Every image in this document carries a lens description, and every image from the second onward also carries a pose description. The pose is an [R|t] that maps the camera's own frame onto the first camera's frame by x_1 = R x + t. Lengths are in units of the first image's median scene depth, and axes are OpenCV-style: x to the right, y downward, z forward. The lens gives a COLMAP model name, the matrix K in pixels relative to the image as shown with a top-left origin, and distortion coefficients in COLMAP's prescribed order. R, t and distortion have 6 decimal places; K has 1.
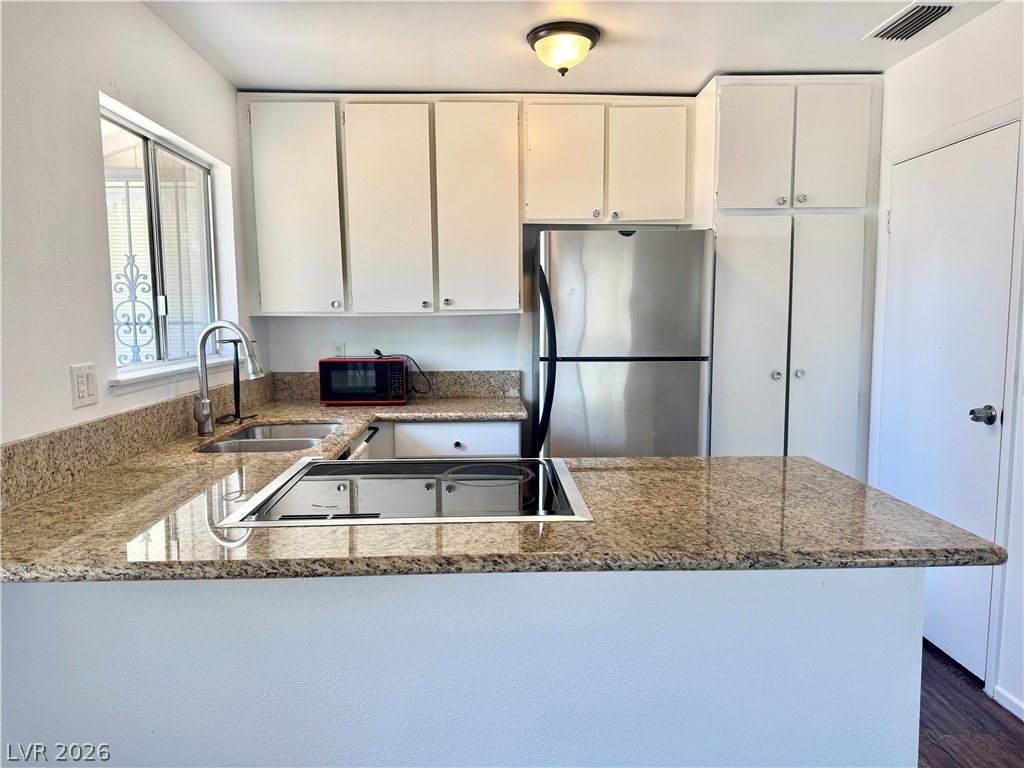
lens RADIAL K [[720.7, 0, 508.9], [0, 720.7, 380.4], [0, 0, 1]] dist [0.059395, -0.030396]
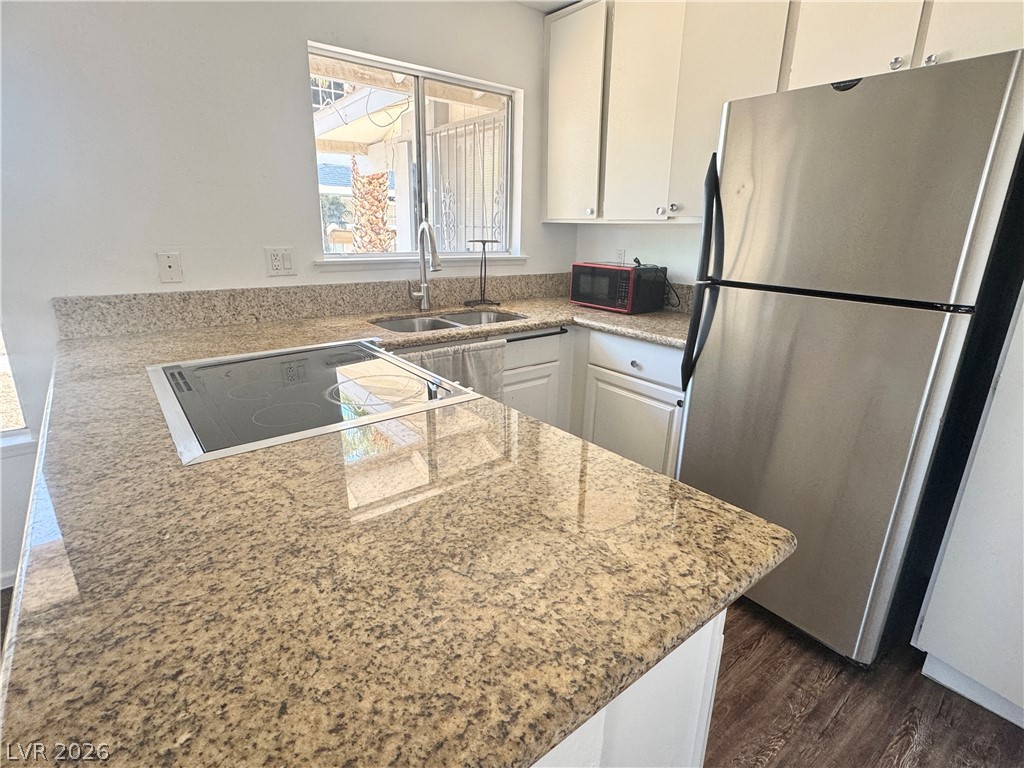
lens RADIAL K [[517.5, 0, 512.3], [0, 517.5, 383.8], [0, 0, 1]] dist [-0.001395, -0.000446]
pose [[0.593324, 0.253056, -0.764152, 0.573103], [-0.098333, 0.964976, 0.243211, -0.056253], [0.798935, -0.069161, 0.597428, 0.715626]]
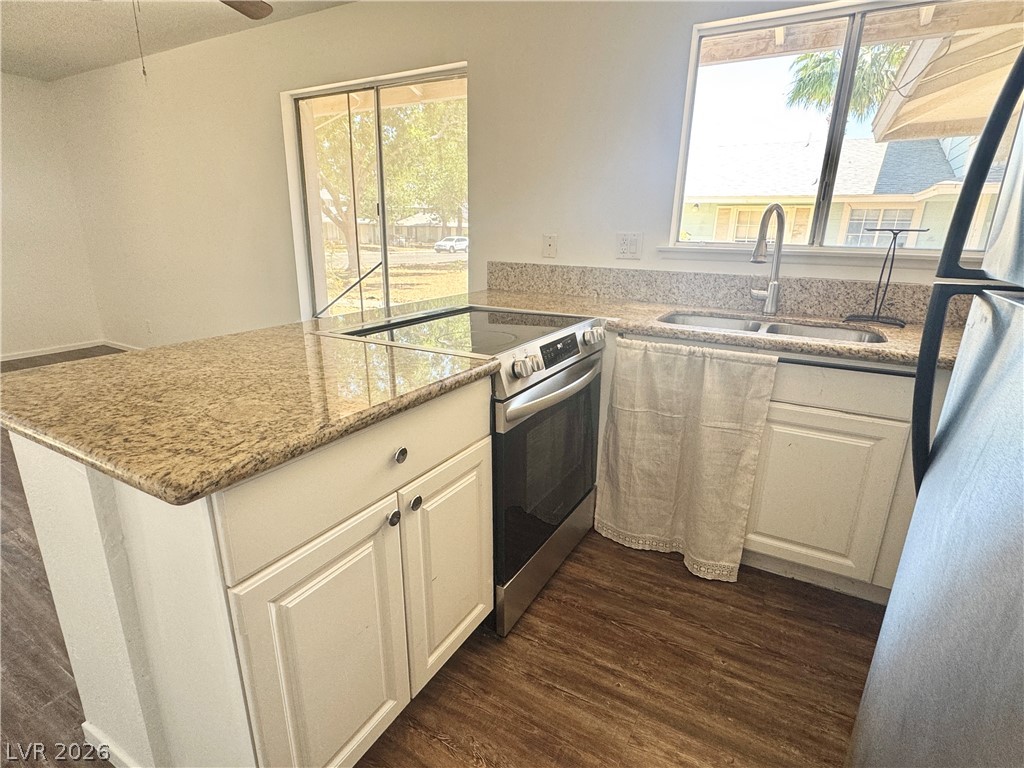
lens RADIAL K [[517.5, 0, 513.0], [0, 517.5, 387.4], [0, 0, 1]] dist [-0.001395, -0.000446]
pose [[-0.525200, 0.245434, -0.814817, 0.573970], [-0.093096, 0.935188, 0.341697, -0.068570], [0.845871, 0.255315, -0.468312, 1.384000]]
